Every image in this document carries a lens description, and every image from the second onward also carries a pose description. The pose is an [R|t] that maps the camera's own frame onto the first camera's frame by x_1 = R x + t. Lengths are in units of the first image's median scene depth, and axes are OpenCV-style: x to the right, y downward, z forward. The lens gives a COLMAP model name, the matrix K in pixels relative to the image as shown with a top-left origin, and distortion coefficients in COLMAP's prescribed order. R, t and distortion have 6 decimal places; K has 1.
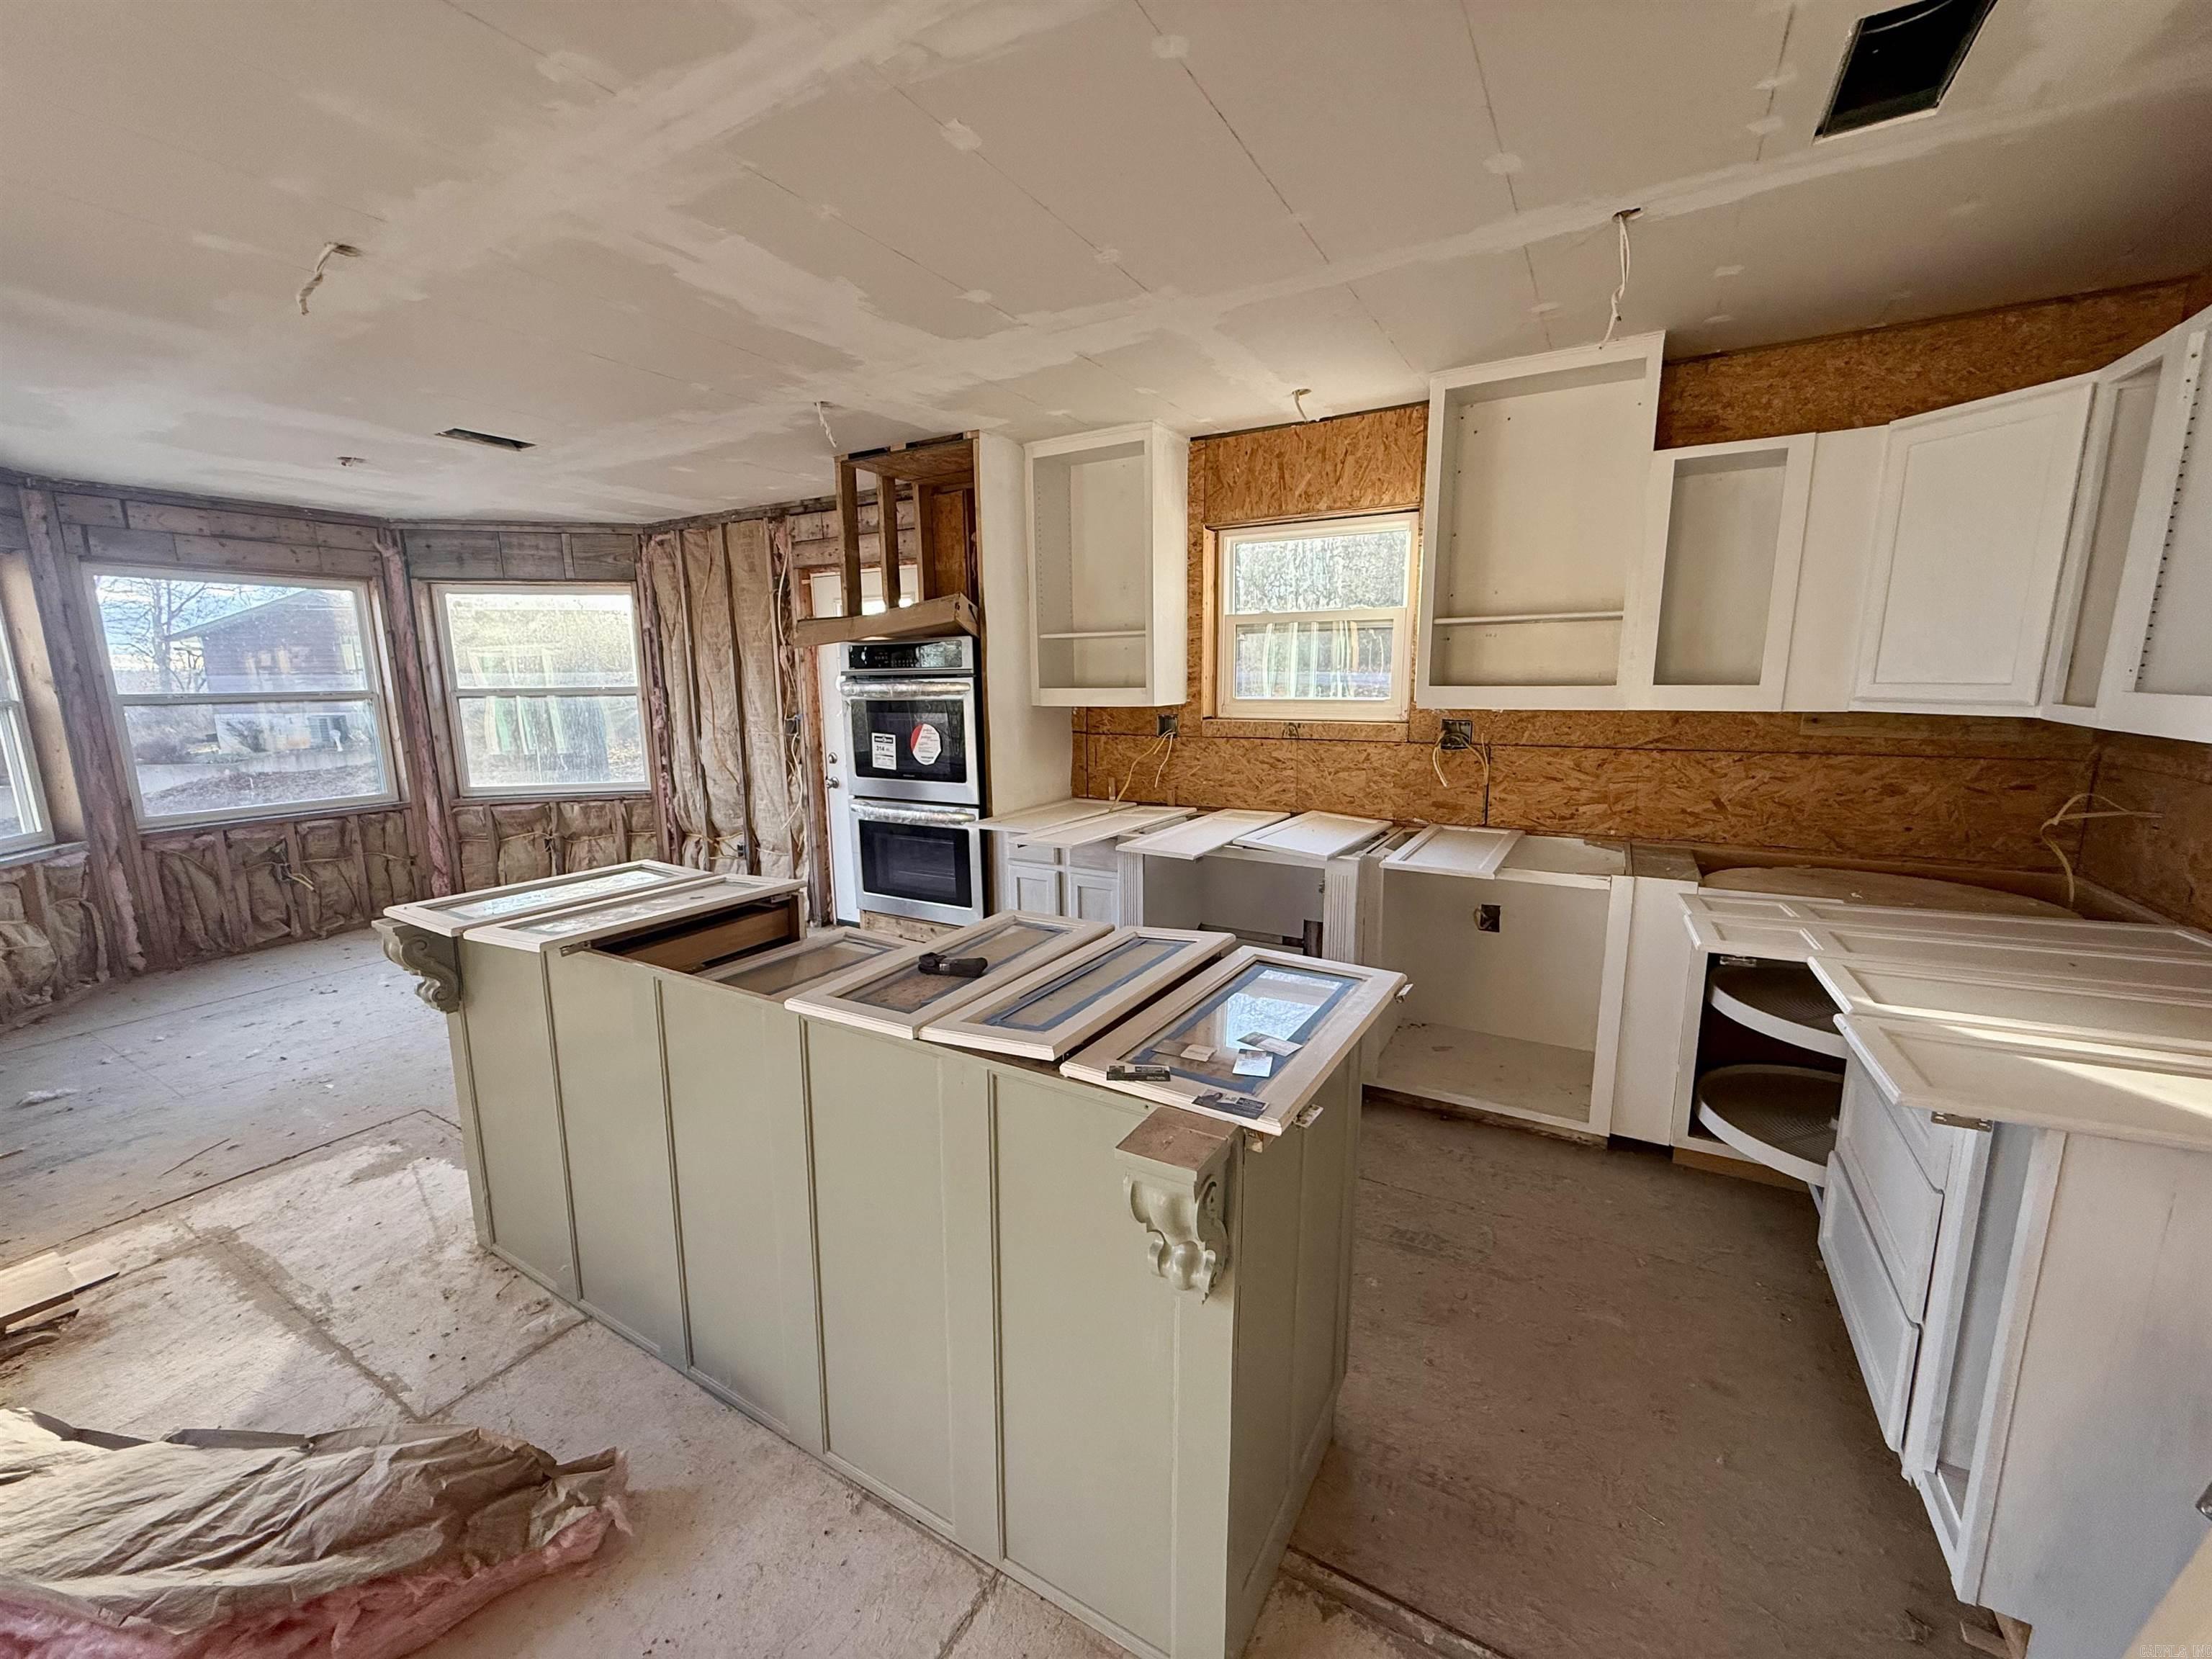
lens RADIAL K [[876.6, 0, 1101.6], [0, 876.6, 835.7], [0, 0, 1]] dist [-0.001225, -0.000147]
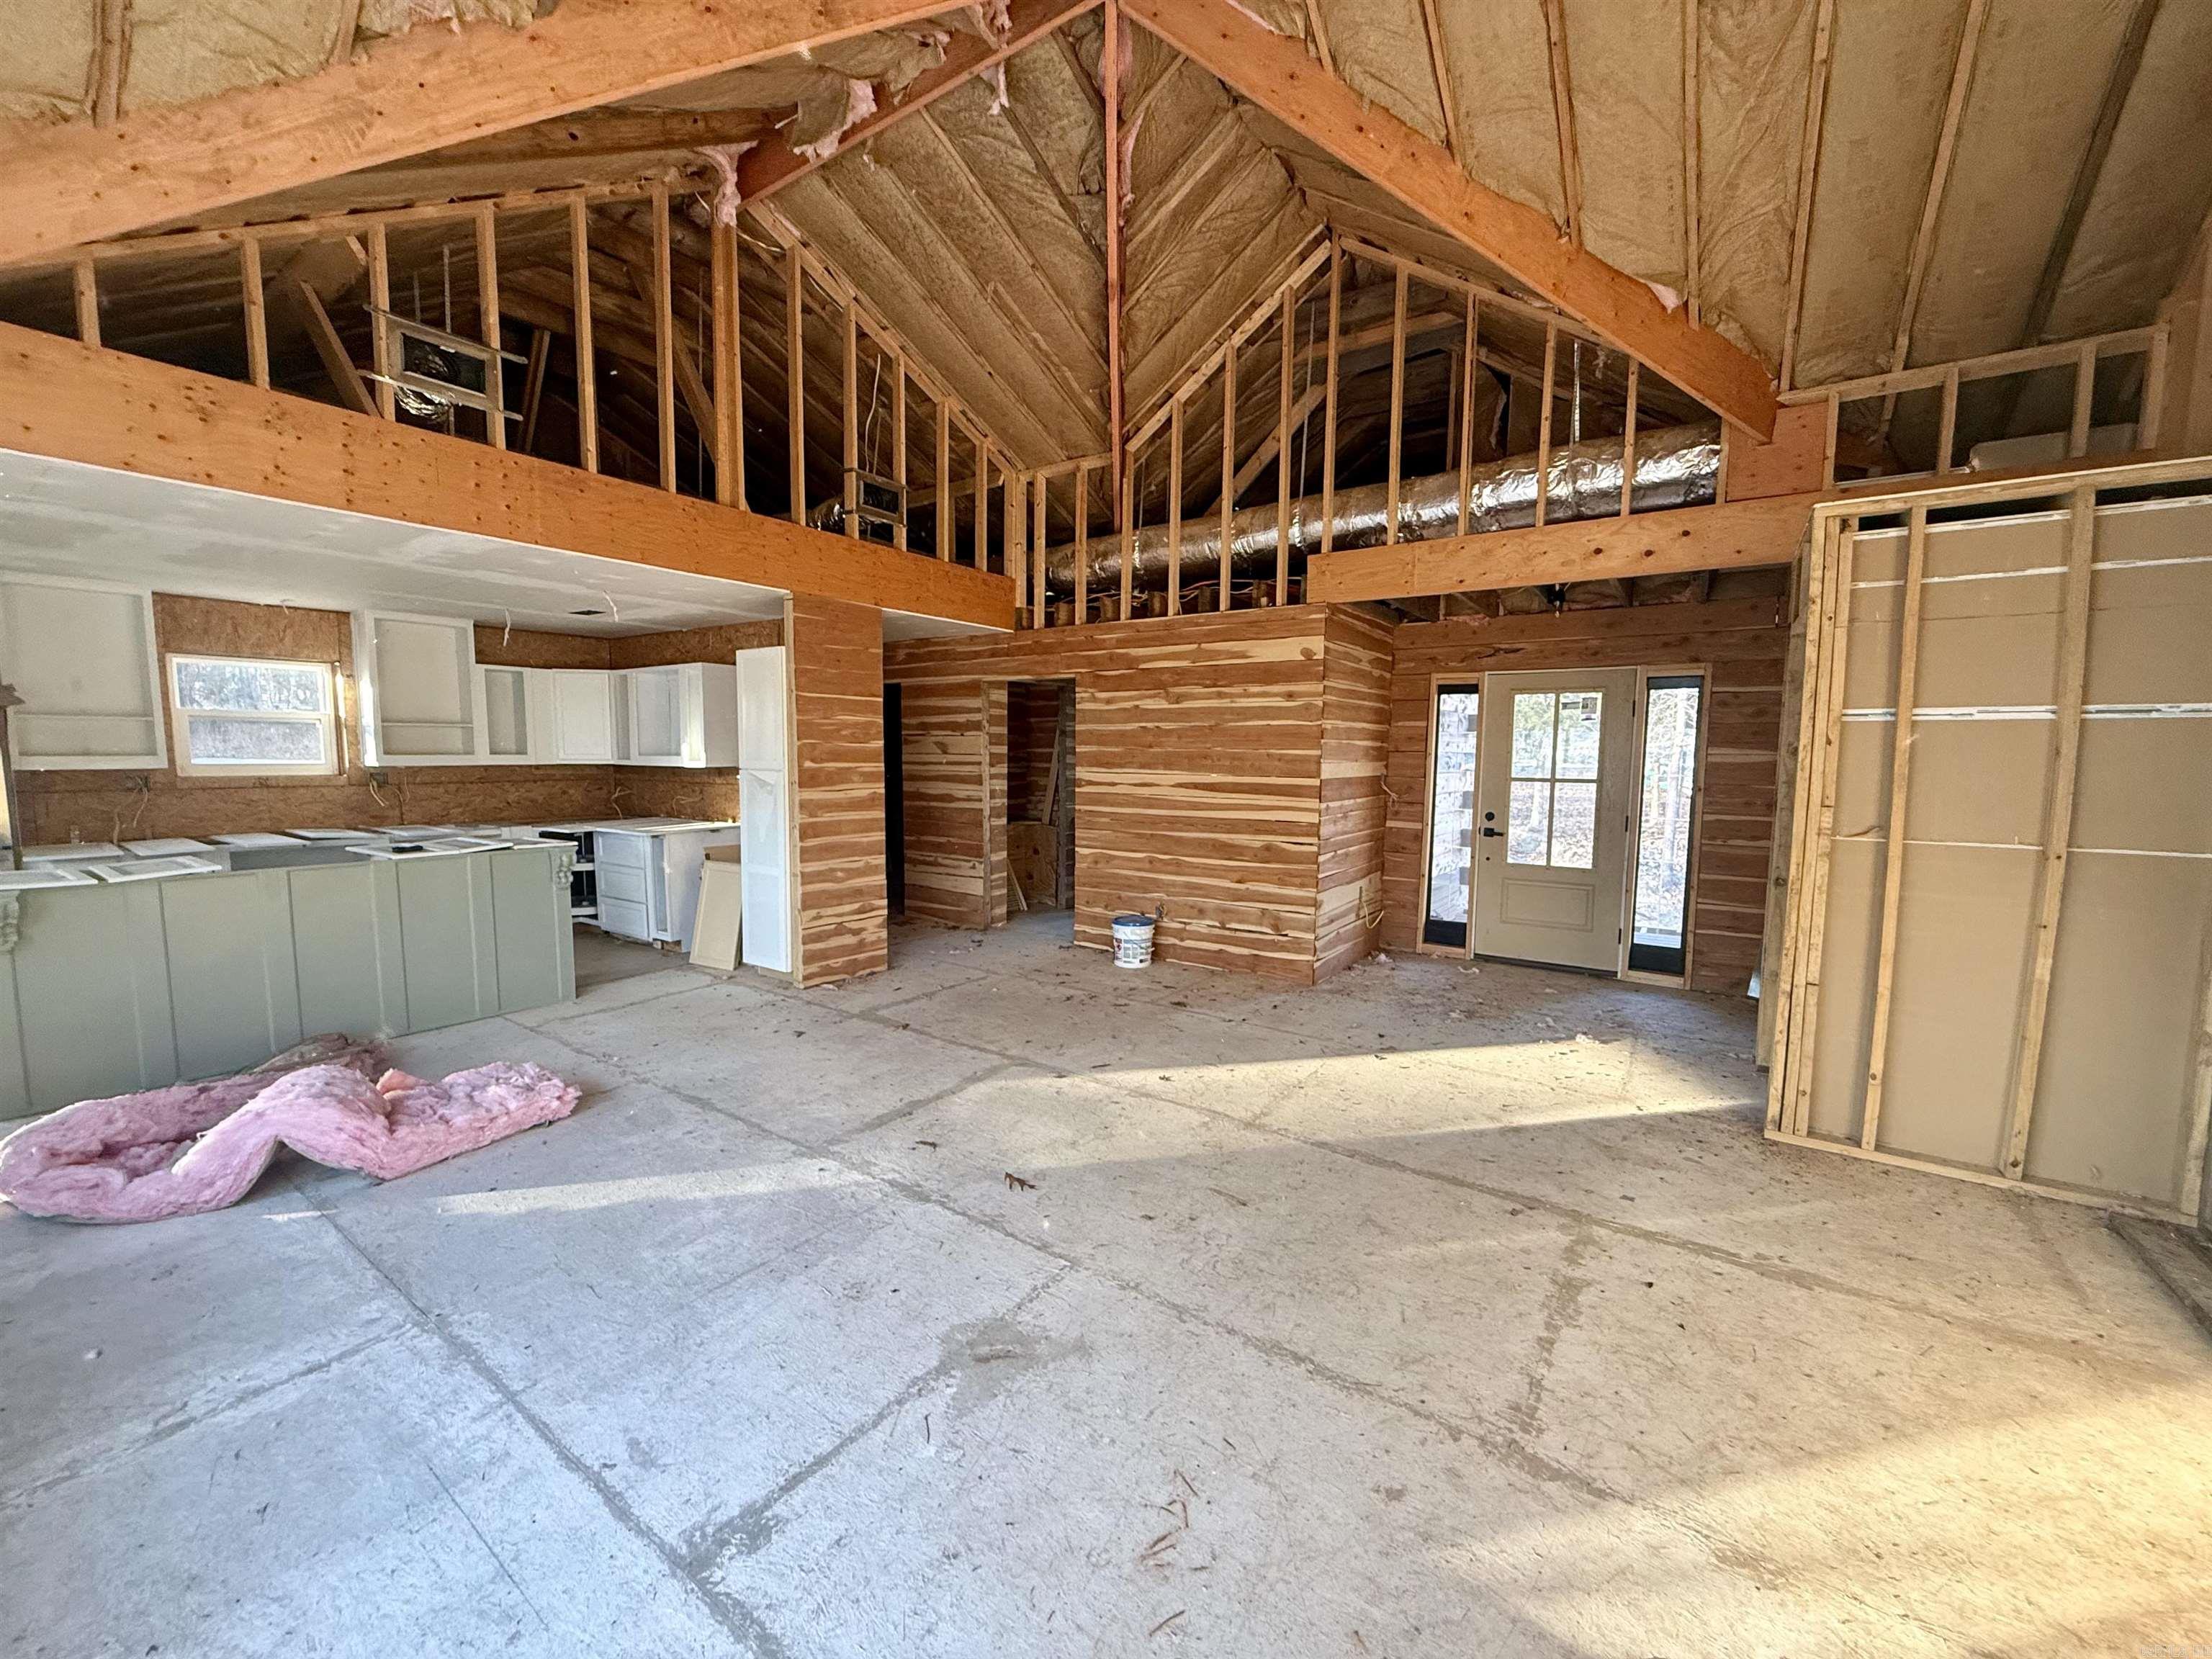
lens RADIAL K [[876.6, 0, 1101.6], [0, 876.6, 835.7], [0, 0, 1]] dist [-0.001225, -0.000147]
pose [[0.077870, -0.084636, 0.993364, -1.094902], [0.175472, 0.981999, 0.069913, 0.117924], [-0.981400, 0.168864, 0.091320, -0.568248]]
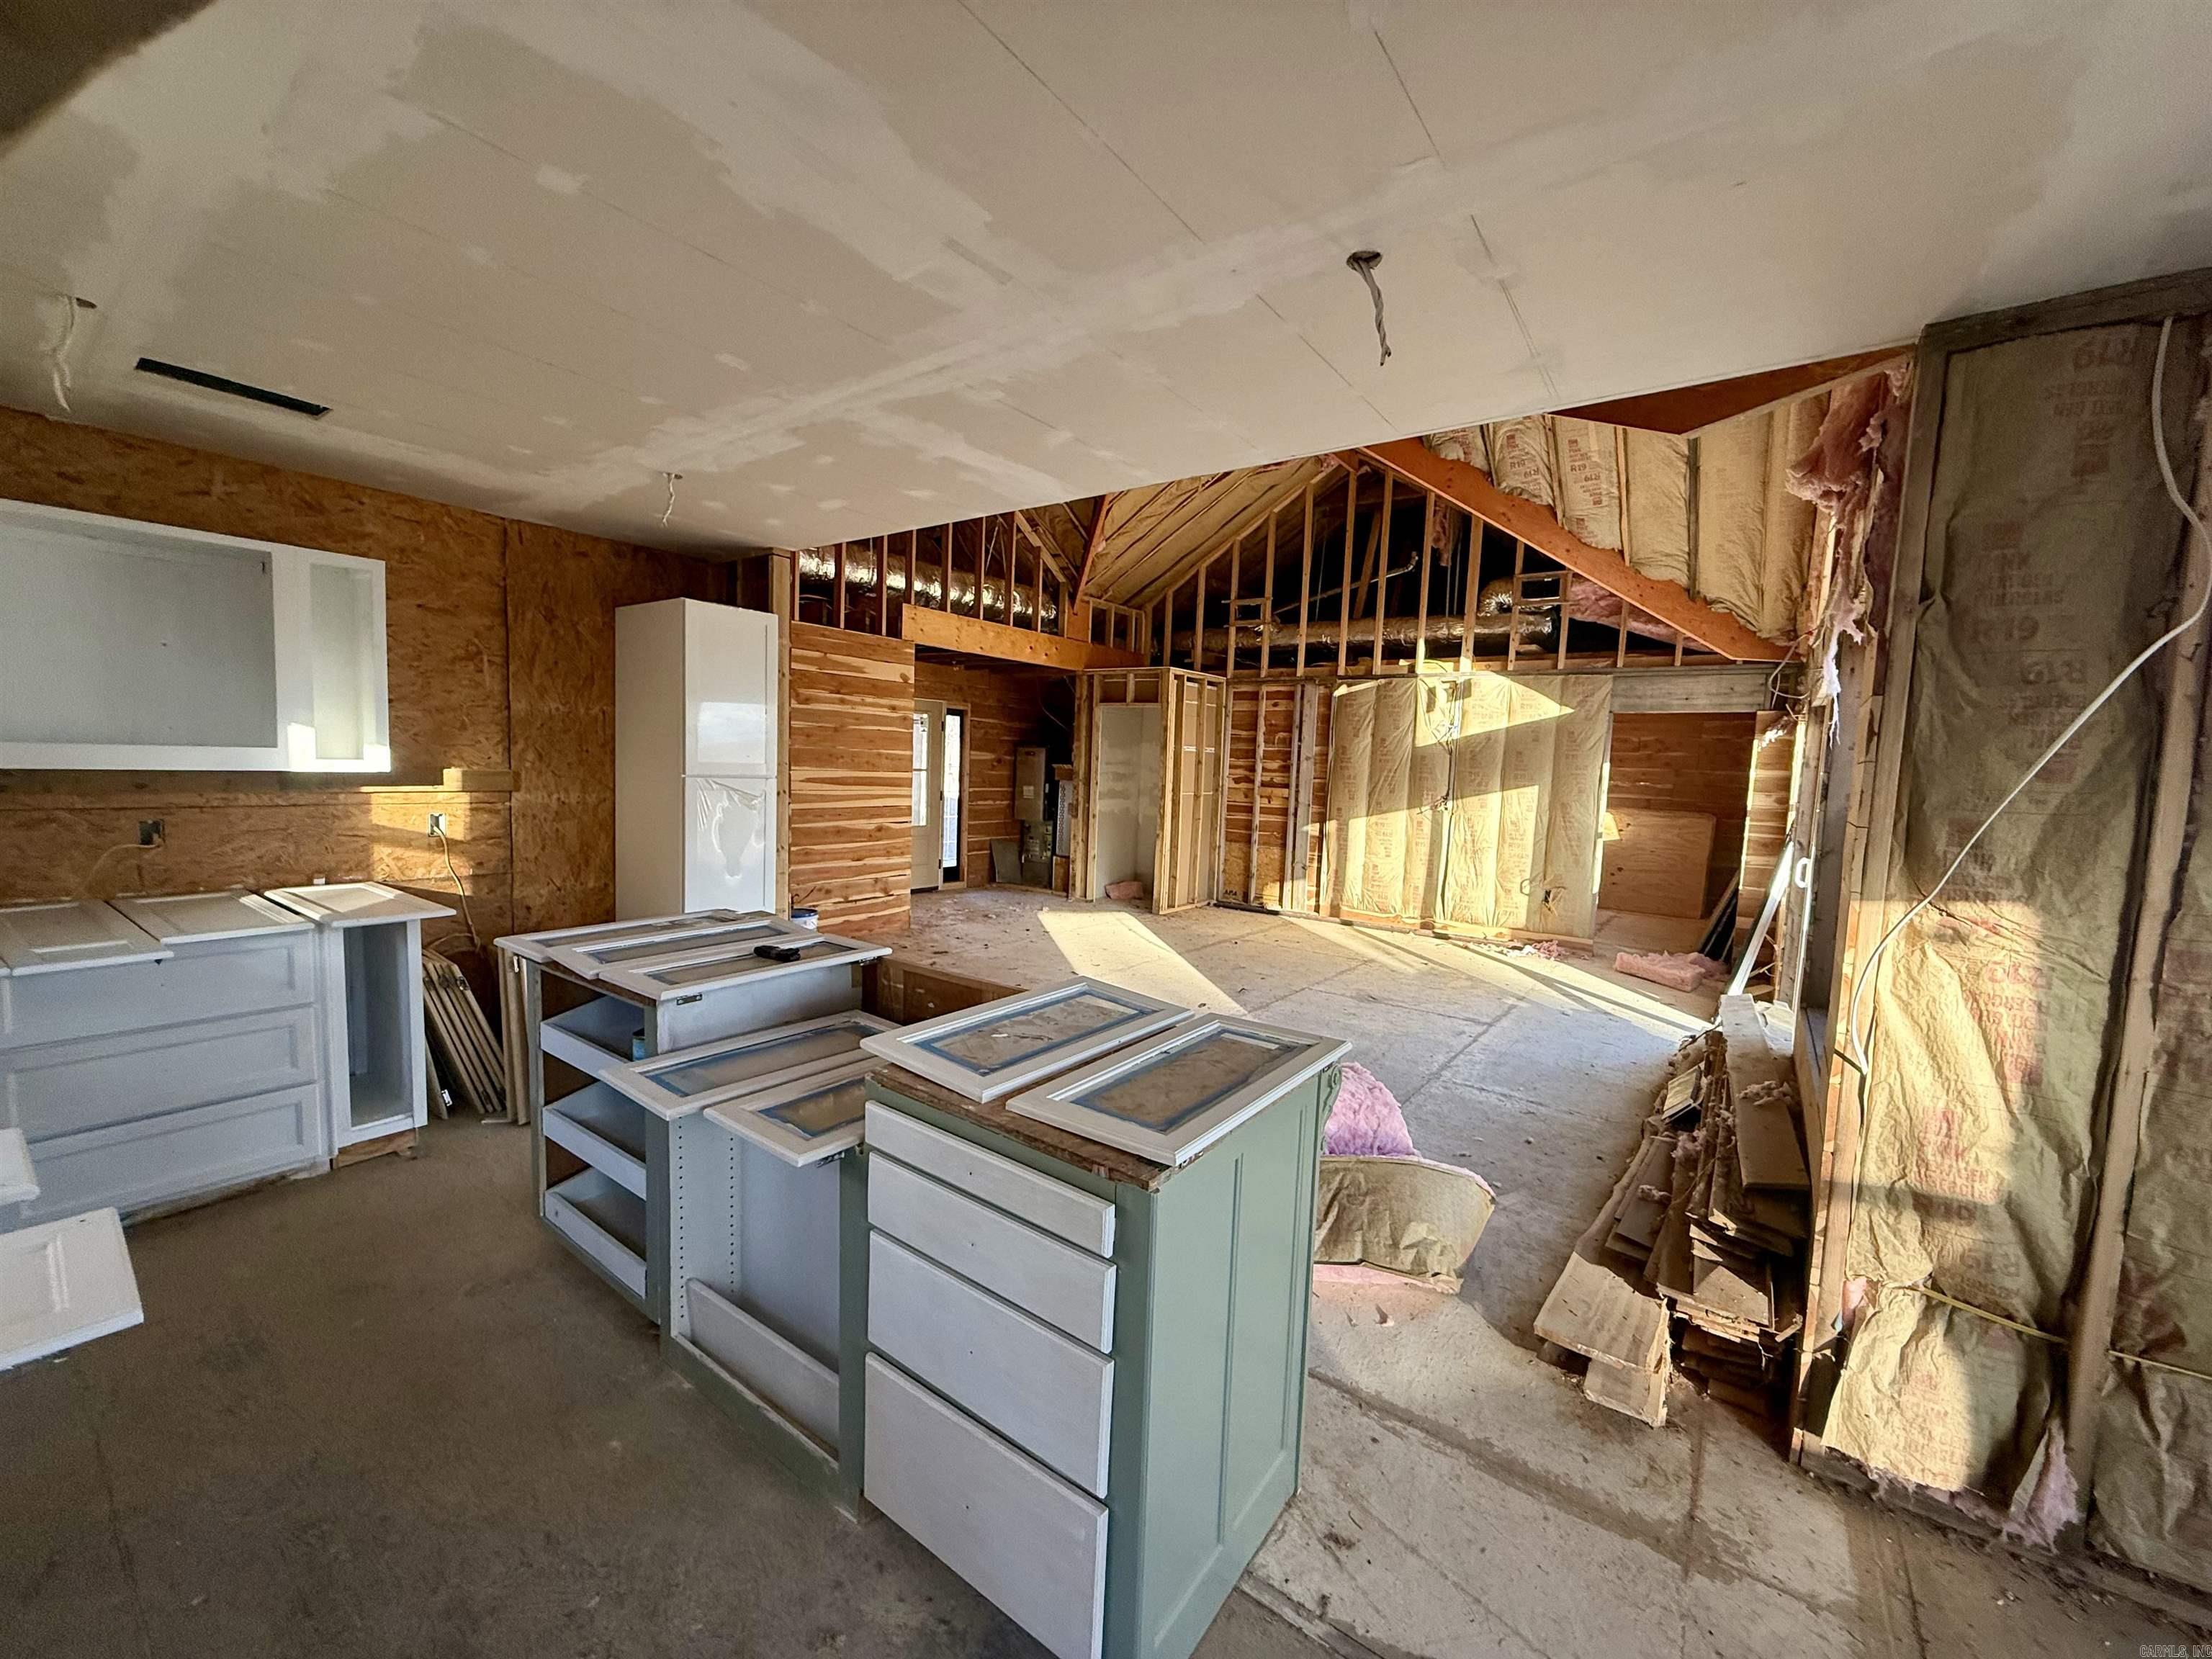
lens RADIAL K [[876.6, 0, 1101.6], [0, 876.6, 835.7], [0, 0, 1]] dist [-0.001225, -0.000147]
pose [[-0.993568, -0.038885, 0.106349, -0.328203], [-0.009164, 0.963721, 0.266756, -0.166975], [-0.112863, 0.264066, -0.957879, 0.890785]]
